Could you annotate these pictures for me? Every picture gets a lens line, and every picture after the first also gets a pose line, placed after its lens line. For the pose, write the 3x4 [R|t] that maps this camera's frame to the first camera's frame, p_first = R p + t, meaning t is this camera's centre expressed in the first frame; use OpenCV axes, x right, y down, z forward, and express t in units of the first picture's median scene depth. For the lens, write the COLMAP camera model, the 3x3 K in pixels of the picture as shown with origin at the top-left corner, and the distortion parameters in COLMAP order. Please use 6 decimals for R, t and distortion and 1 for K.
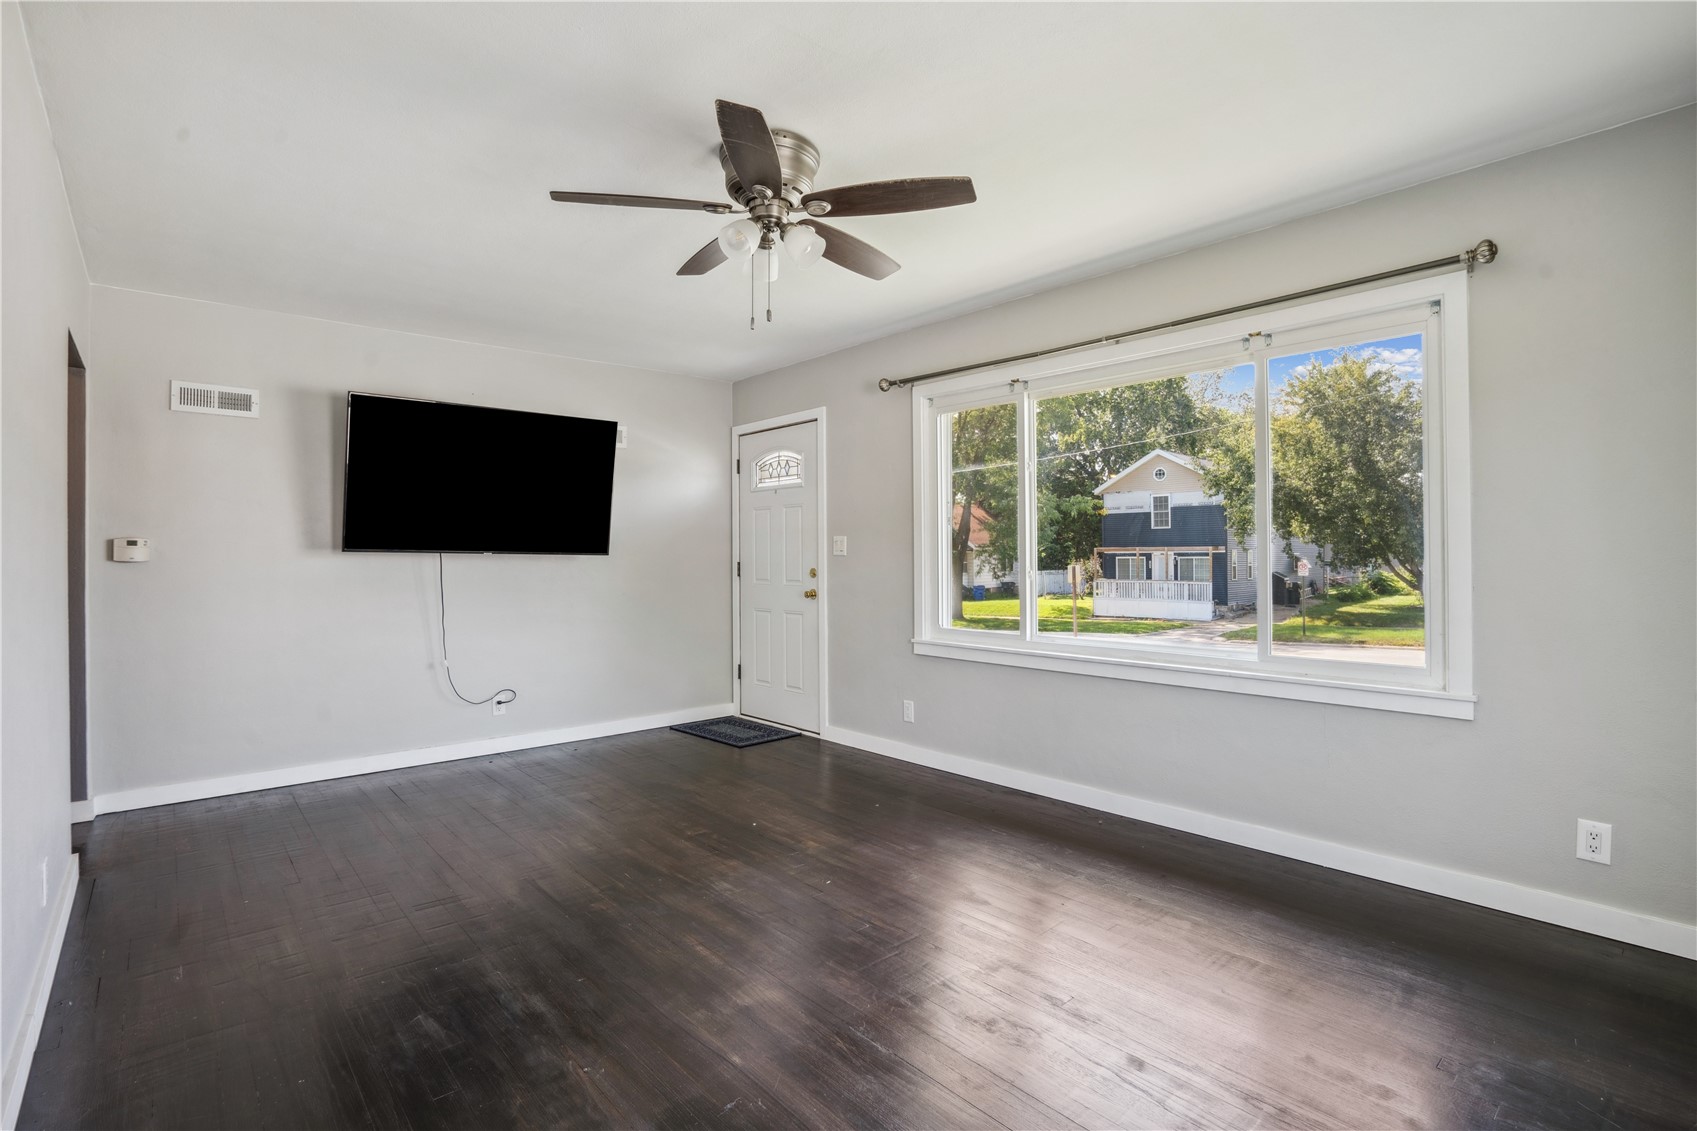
lens RADIAL K [[793.7, 0, 857.1], [0, 793.7, 561.6], [0, 0, 1]] dist [-0.019566, 0.001482]
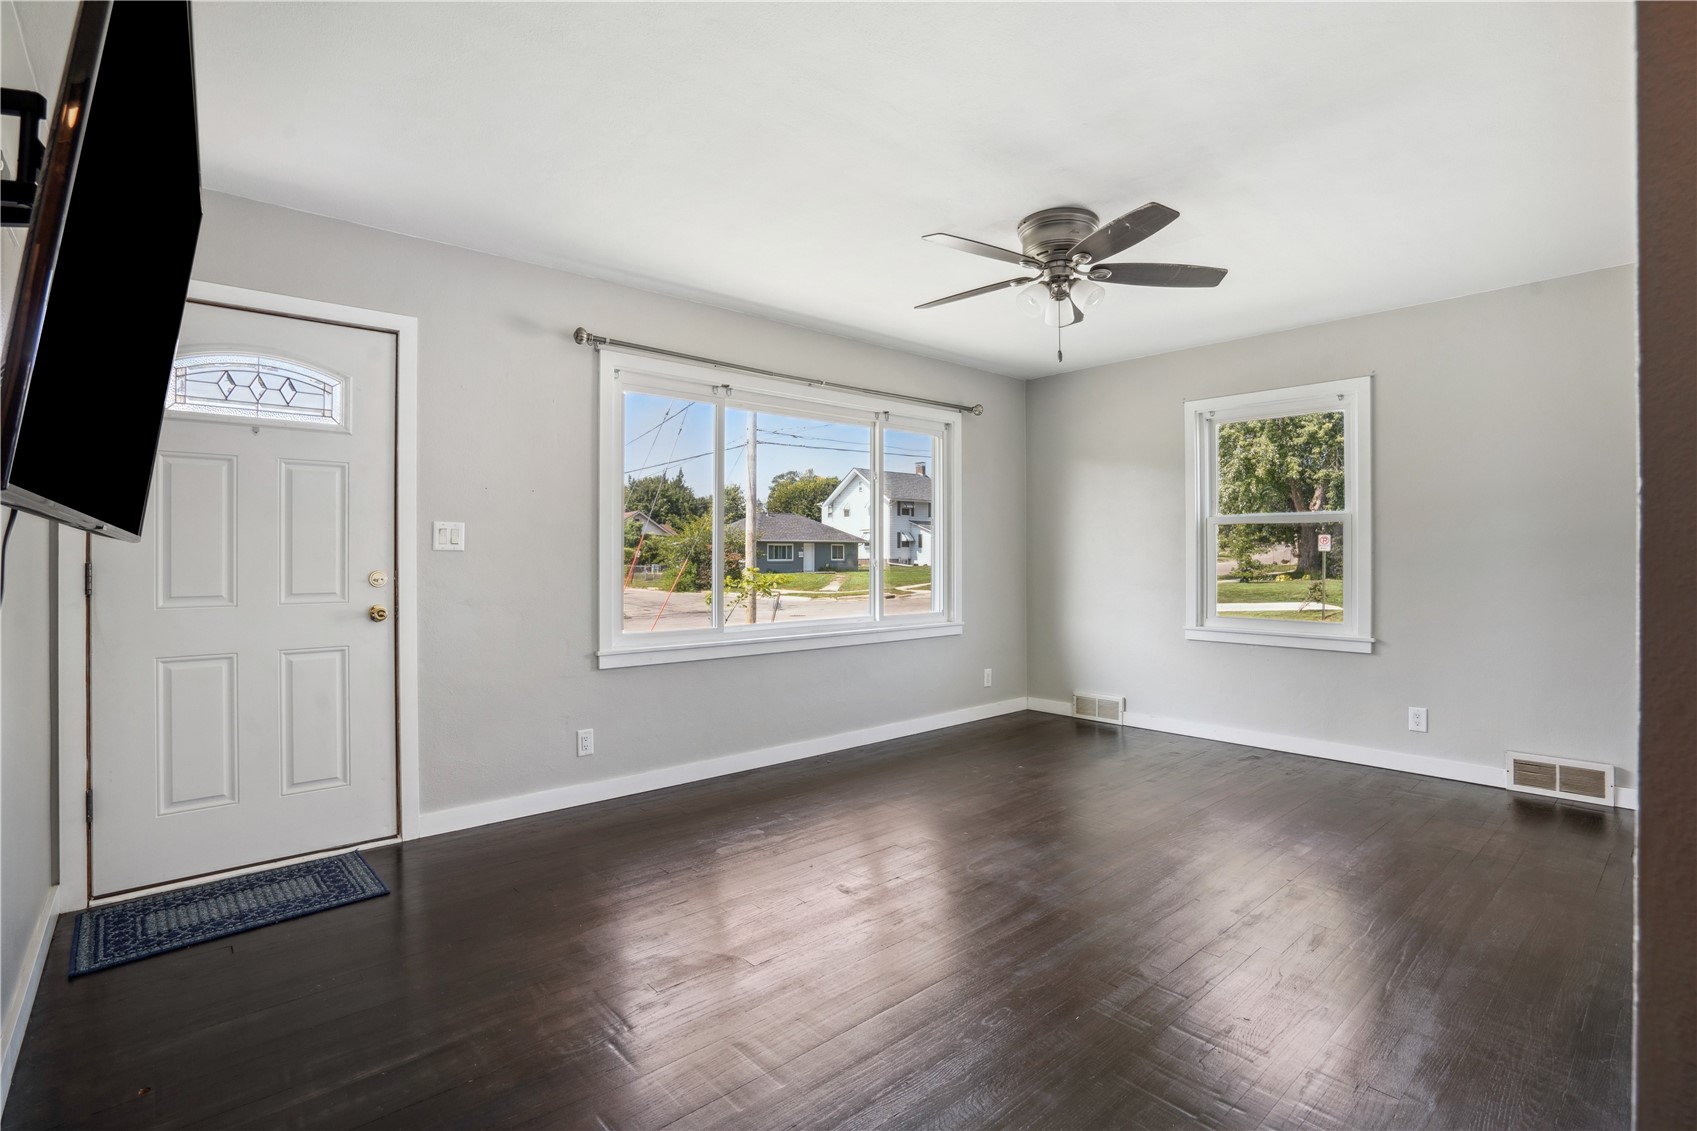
lens RADIAL K [[793.7, 0, 858.5], [0, 793.7, 565.7], [0, 0, 1]] dist [-0.019566, 0.001482]
pose [[0.027976, 0.000832, 0.999608, -0.803957], [0.017359, 0.999848, -0.001318, 0.014162], [-0.999458, 0.017389, 0.027957, 0.754270]]
